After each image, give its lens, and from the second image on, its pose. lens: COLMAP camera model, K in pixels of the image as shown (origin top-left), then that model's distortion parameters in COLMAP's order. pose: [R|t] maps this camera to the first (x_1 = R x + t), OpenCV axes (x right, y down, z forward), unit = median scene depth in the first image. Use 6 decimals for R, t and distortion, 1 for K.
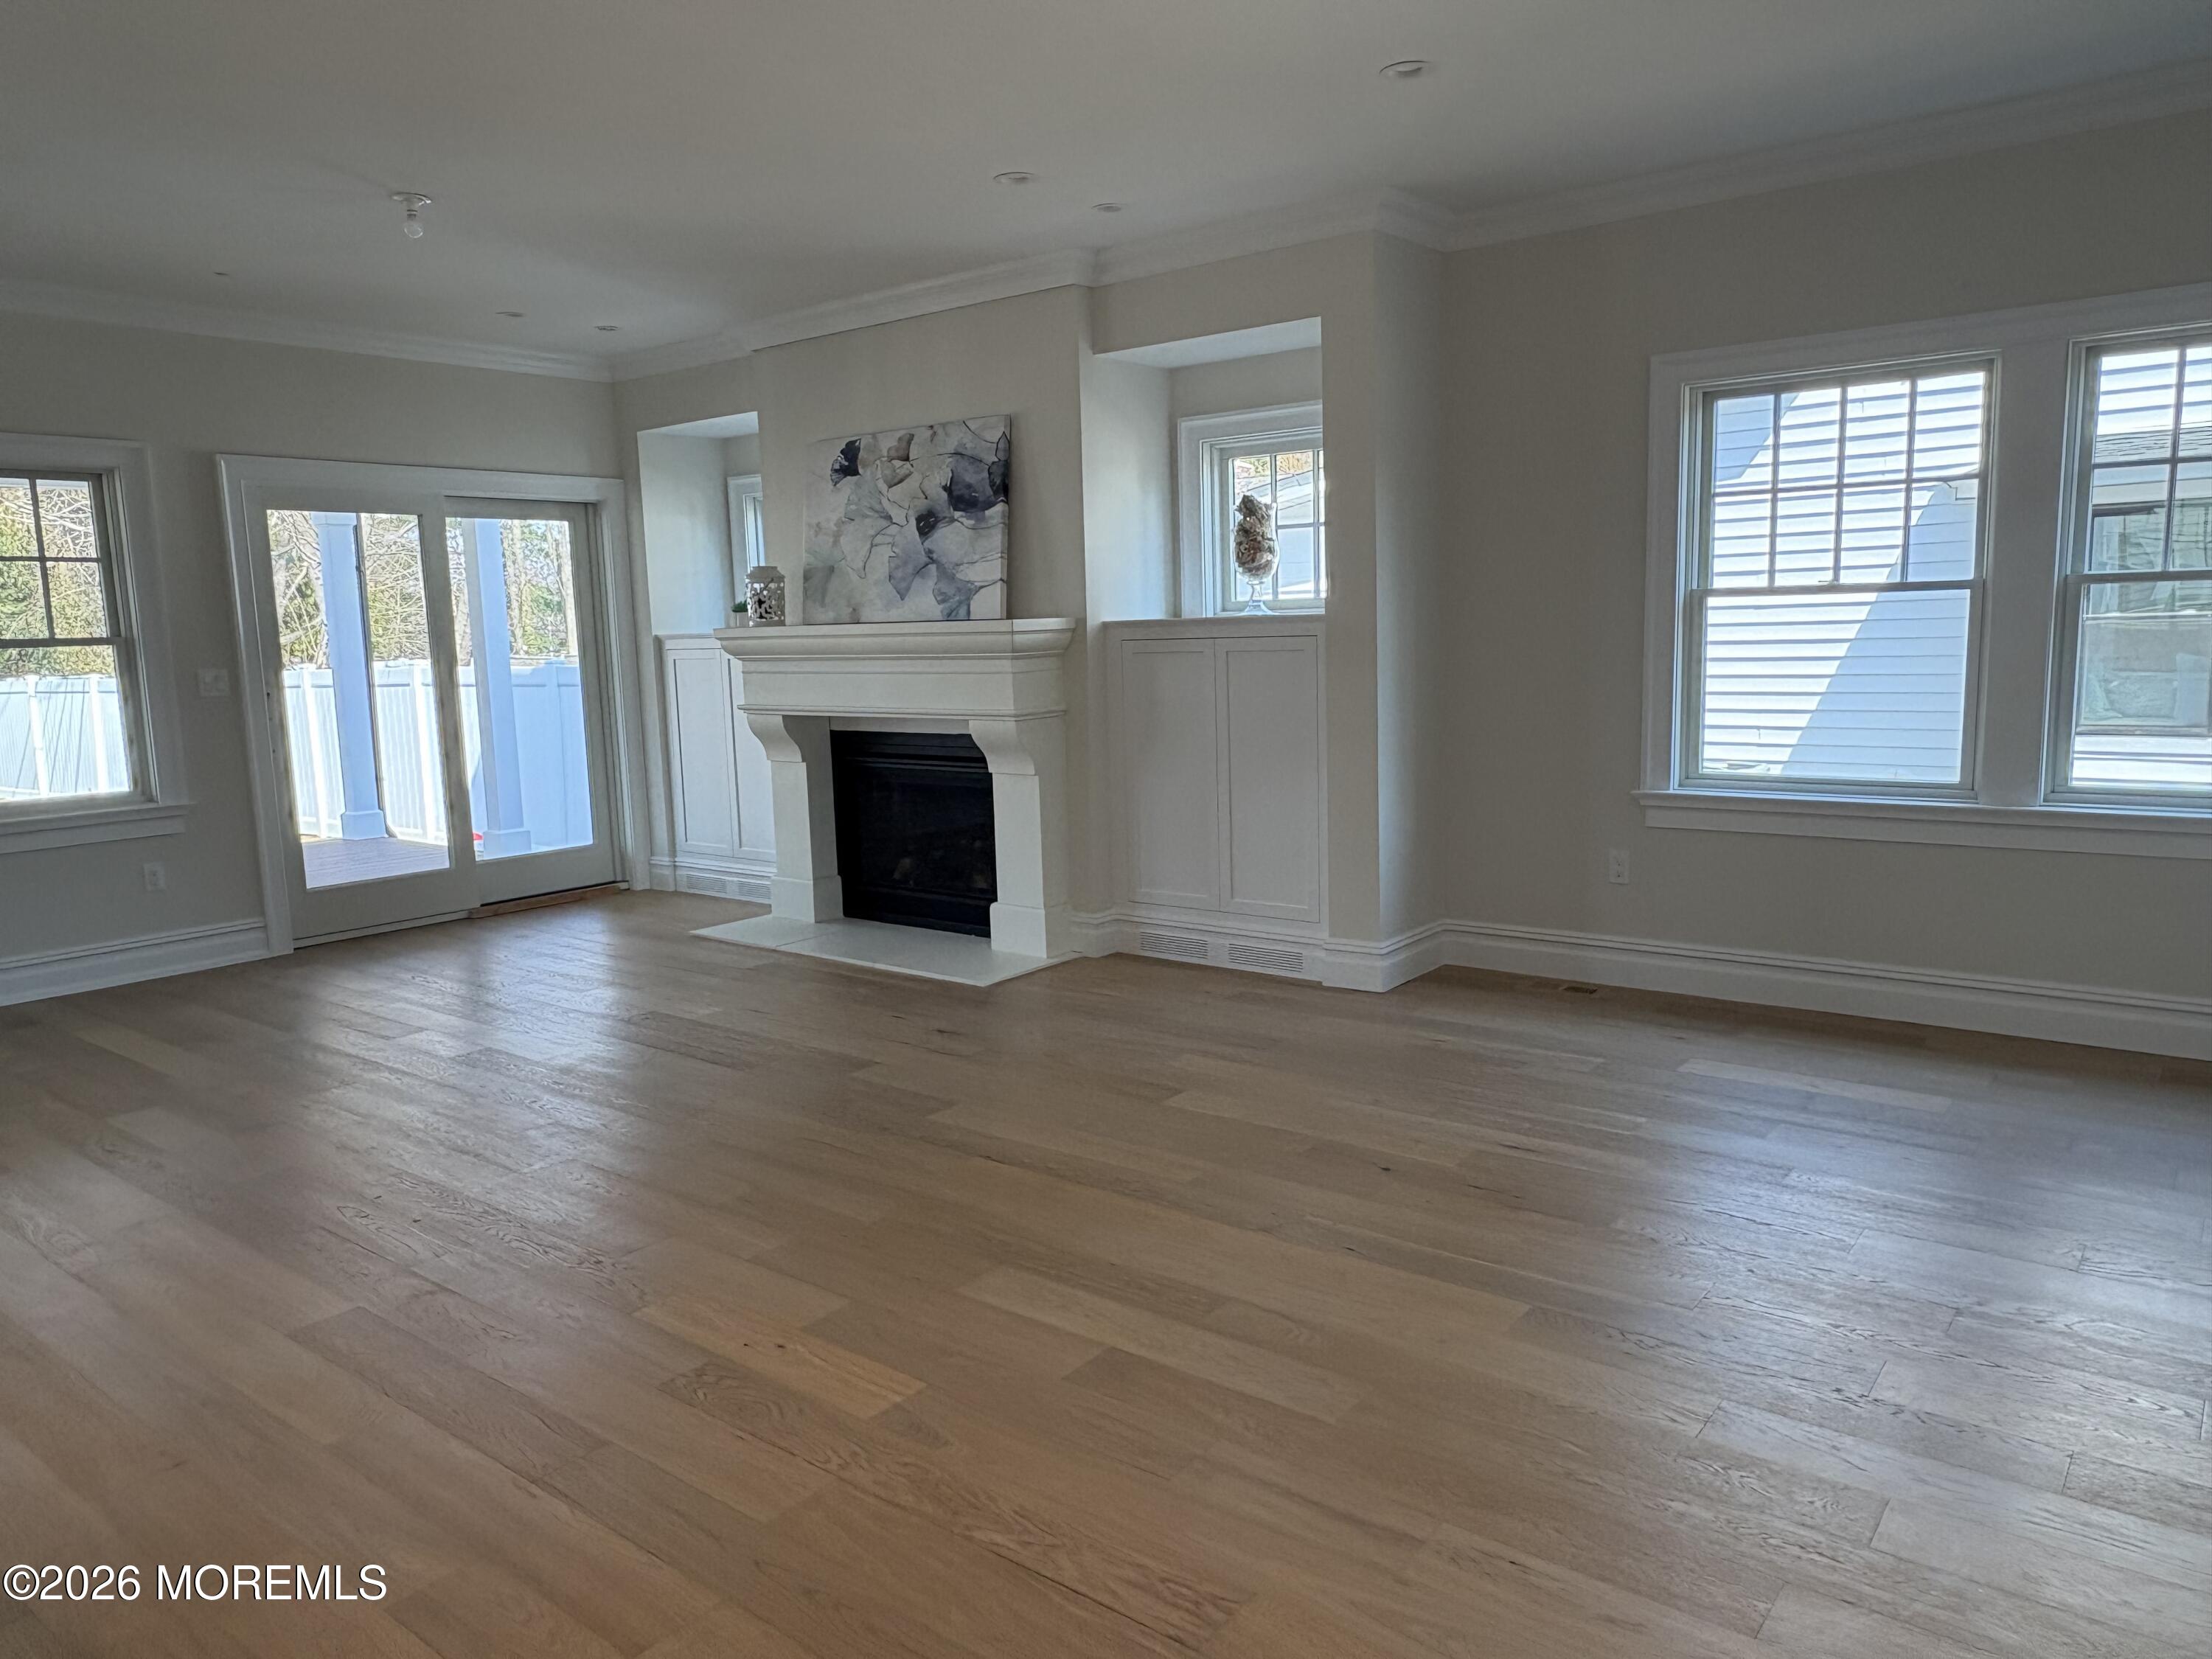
lens RADIAL K [[1455.0, 0, 1099.9], [0, 1455.0, 828.1], [0, 0, 1]] dist [0.001273, 0.000208]
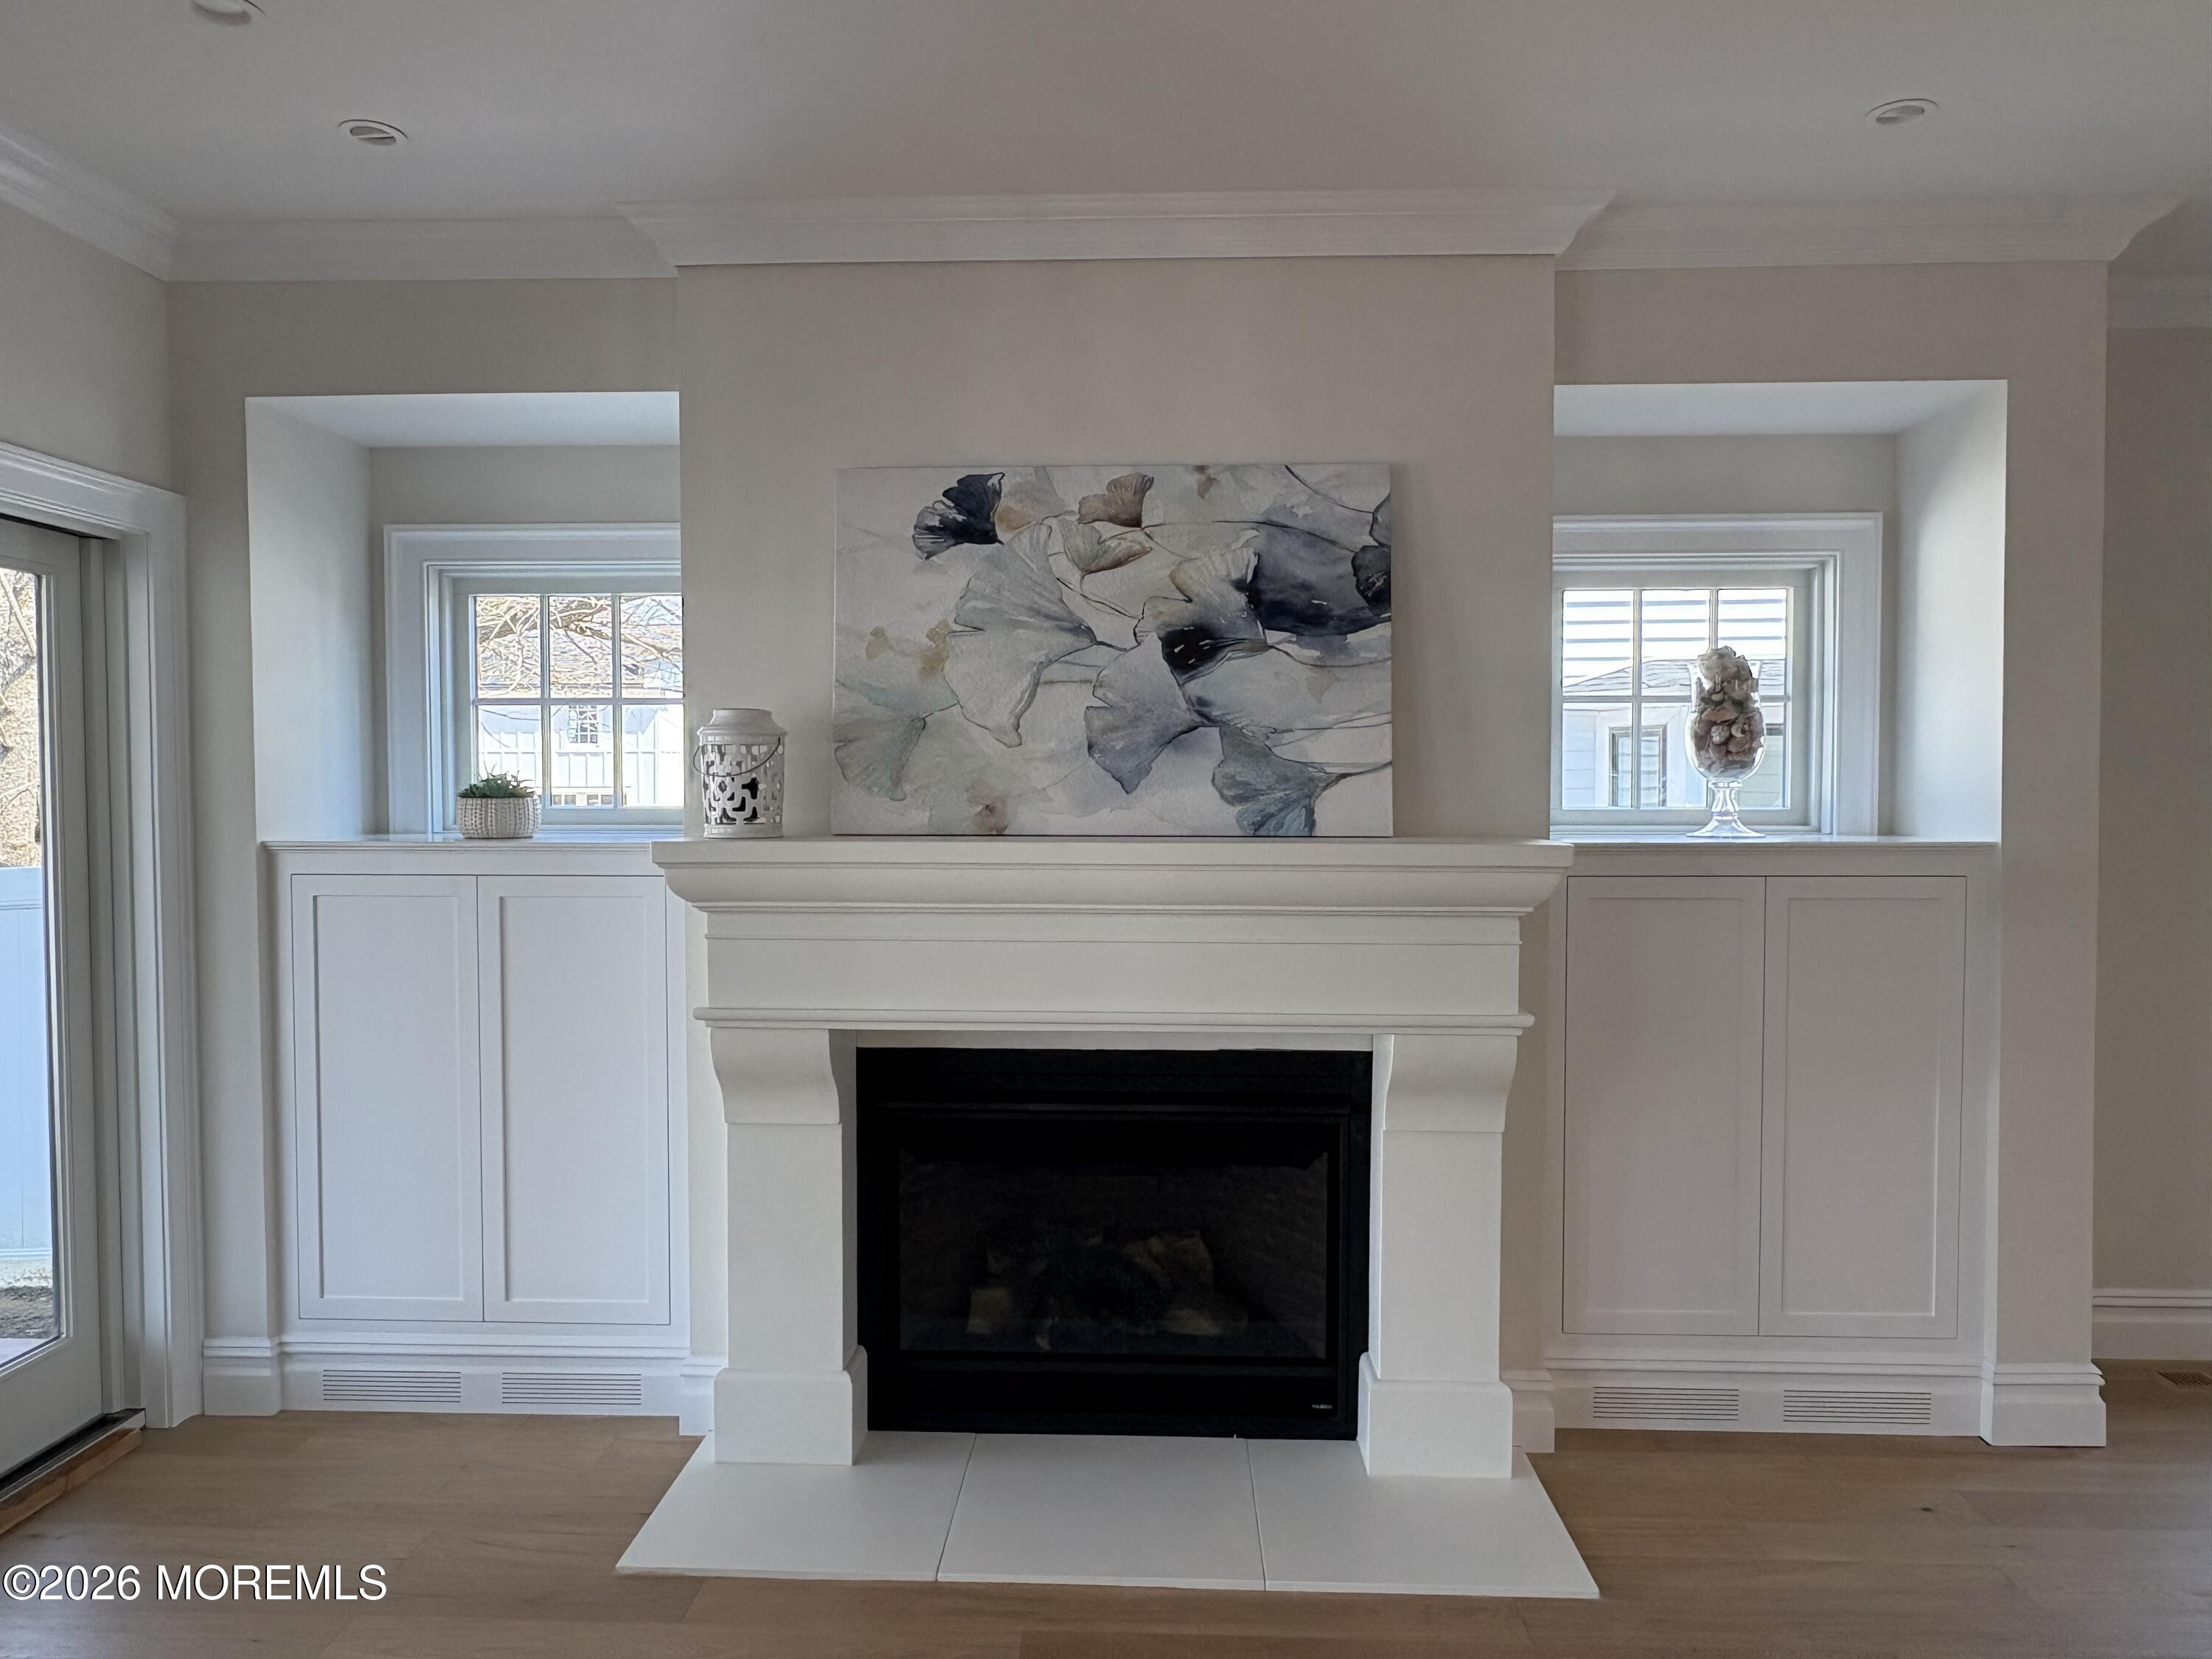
lens RADIAL K [[1455.0, 0, 1108.2], [0, 1455.0, 835.9], [0, 0, 1]] dist [0.001273, 0.000208]
pose [[0.815791, 0.008305, 0.578287, -0.434345], [0.057807, 0.993719, -0.095819, -0.093930], [-0.575450, 0.111597, 0.810187, 0.596201]]
